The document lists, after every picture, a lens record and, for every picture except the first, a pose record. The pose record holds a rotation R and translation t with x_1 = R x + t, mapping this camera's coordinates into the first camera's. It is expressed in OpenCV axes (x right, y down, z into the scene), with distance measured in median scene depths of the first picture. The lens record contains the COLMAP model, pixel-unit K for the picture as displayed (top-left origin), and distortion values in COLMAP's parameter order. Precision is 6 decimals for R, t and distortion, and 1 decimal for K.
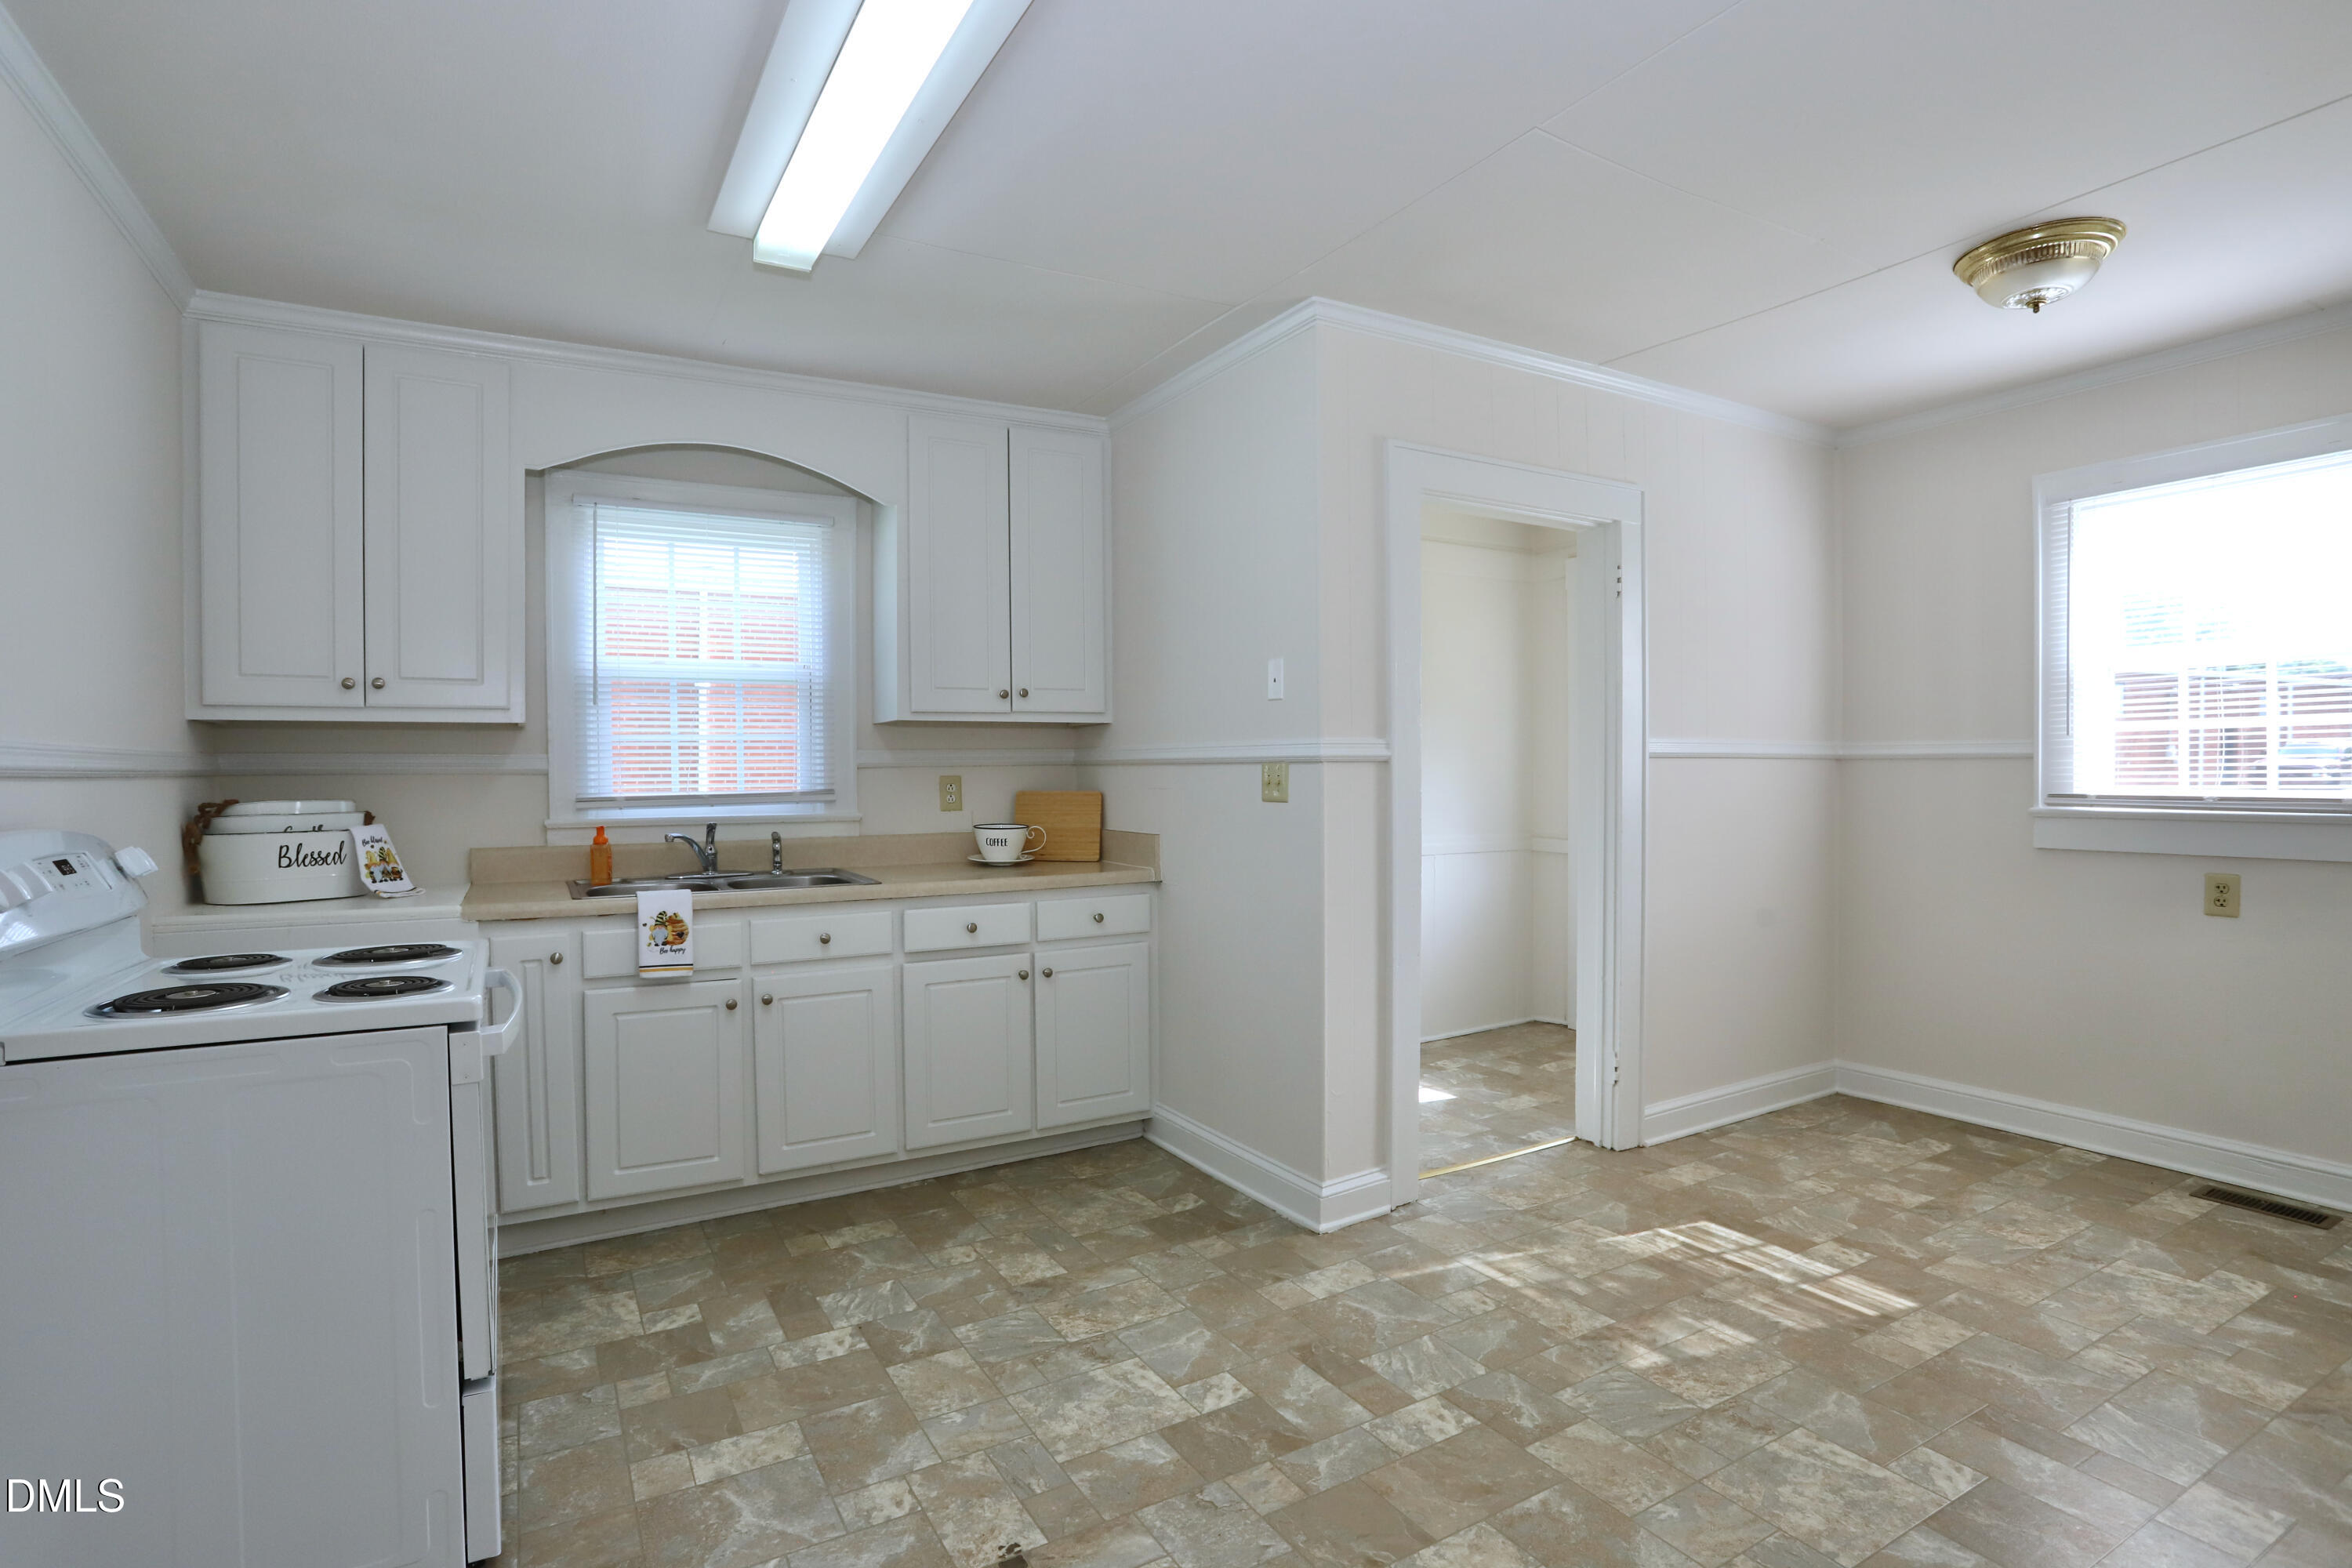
lens RADIAL K [[1153.3, 0, 1176.7], [0, 1153.3, 791.7], [0, 0, 1]] dist [-0.075232, 0.032856]
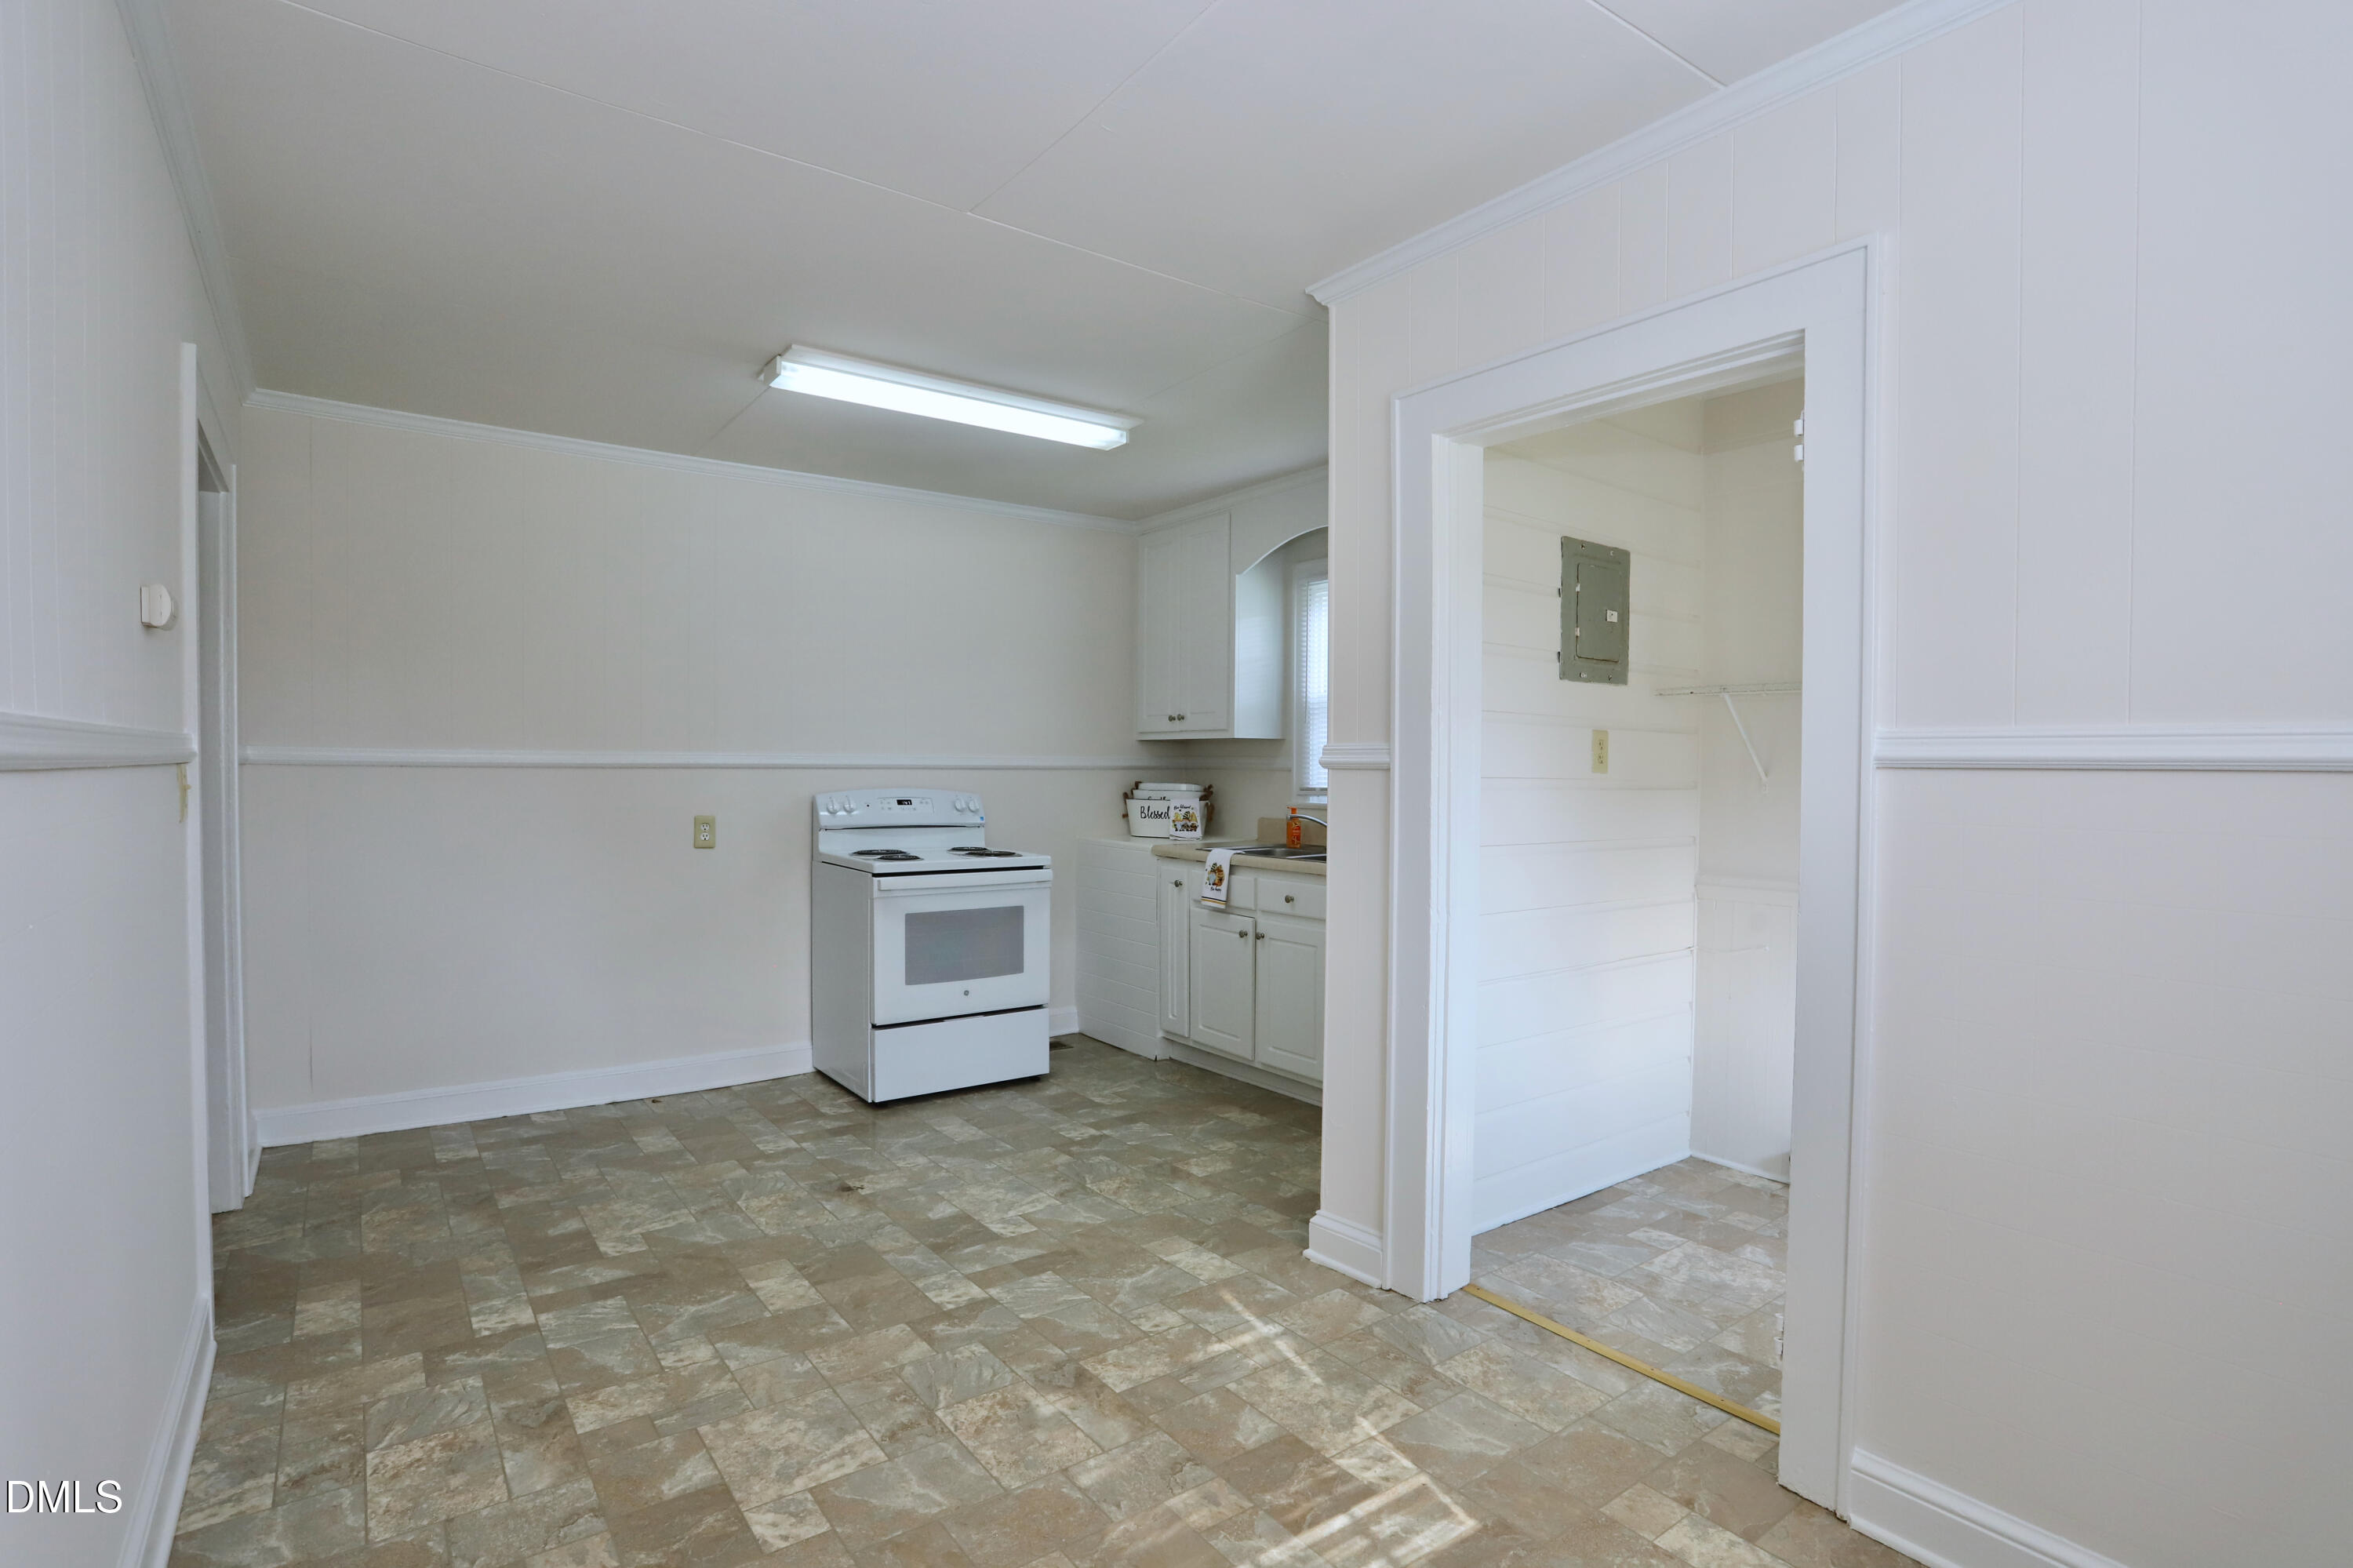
lens RADIAL K [[1153.9, 0, 1177.2], [0, 1153.9, 791.7], [0, 0, 1]] dist [-0.075232, 0.032856]
pose [[0.113266, 0.031323, -0.993071, 1.014863], [-0.024864, 0.999279, 0.028683, -0.030240], [0.993254, 0.021443, 0.113963, 0.739312]]
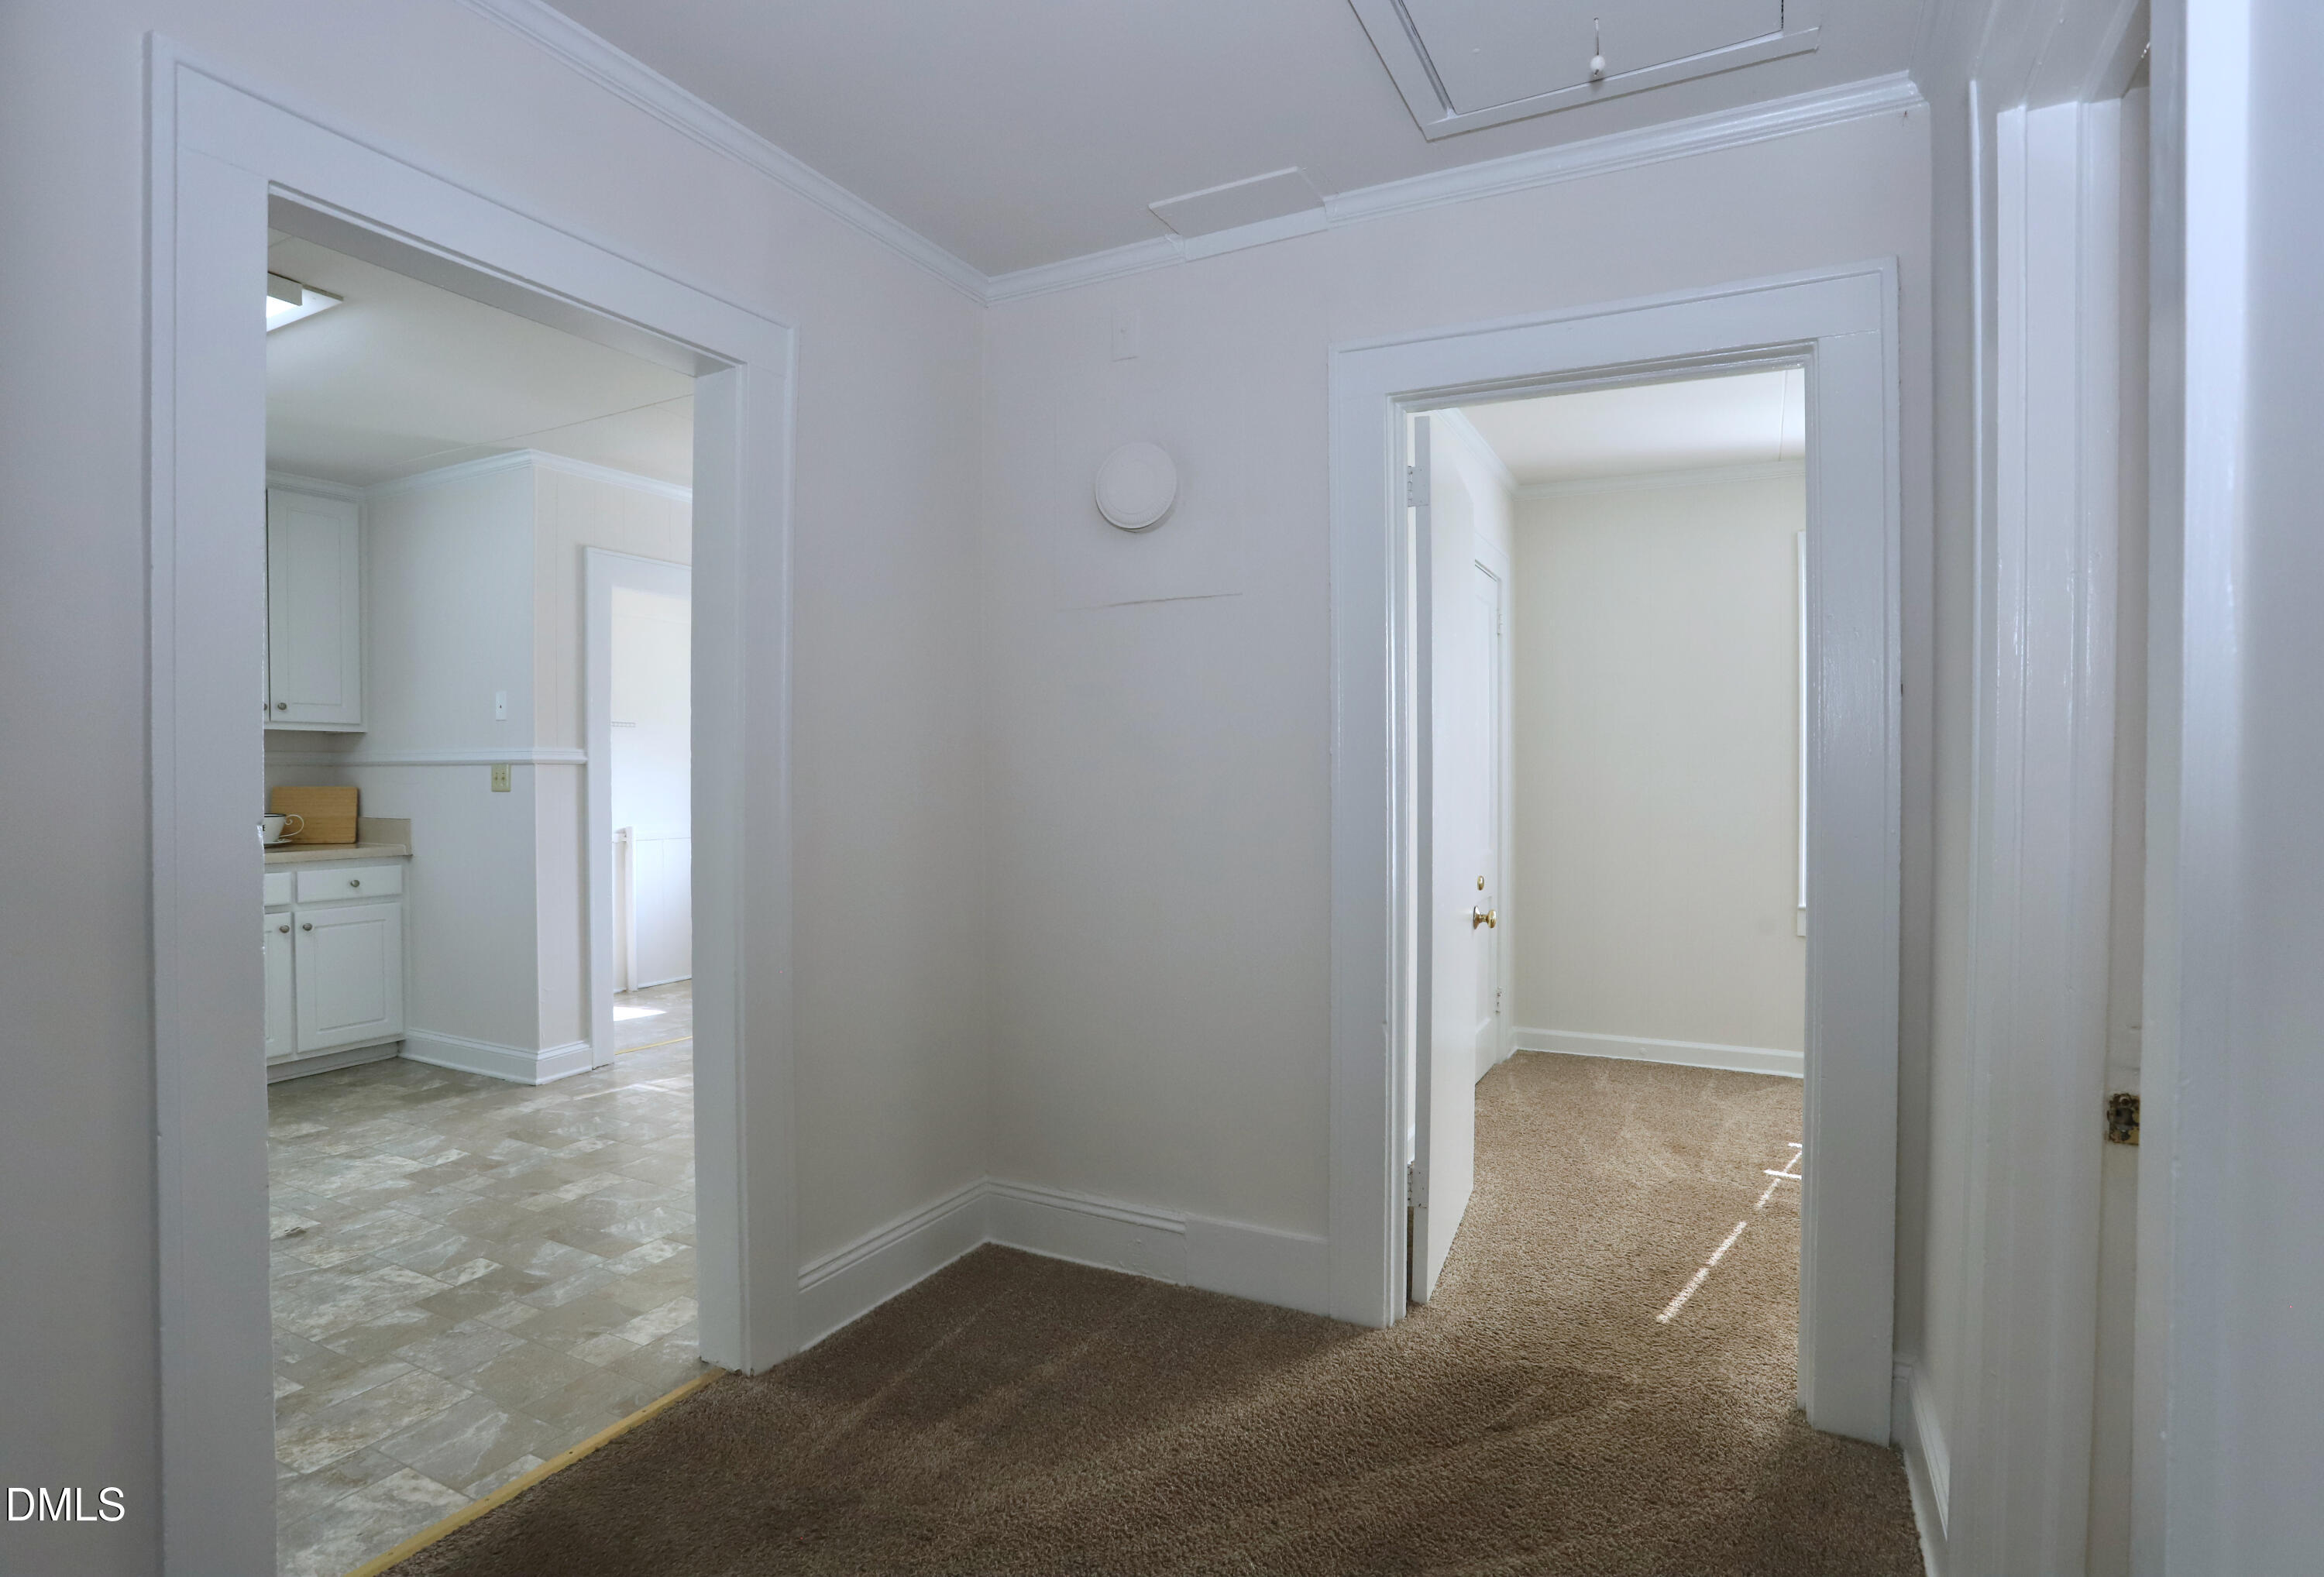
lens RADIAL K [[1152.4, 0, 1177.2], [0, 1152.4, 773.7], [0, 0, 1]] dist [-0.073894, 0.042915]
pose [[0.843254, 0.002199, 0.537511, 0.039354], [0.008104, 0.999826, -0.016805, 0.017101], [-0.537455, 0.018527, 0.843089, -0.646637]]
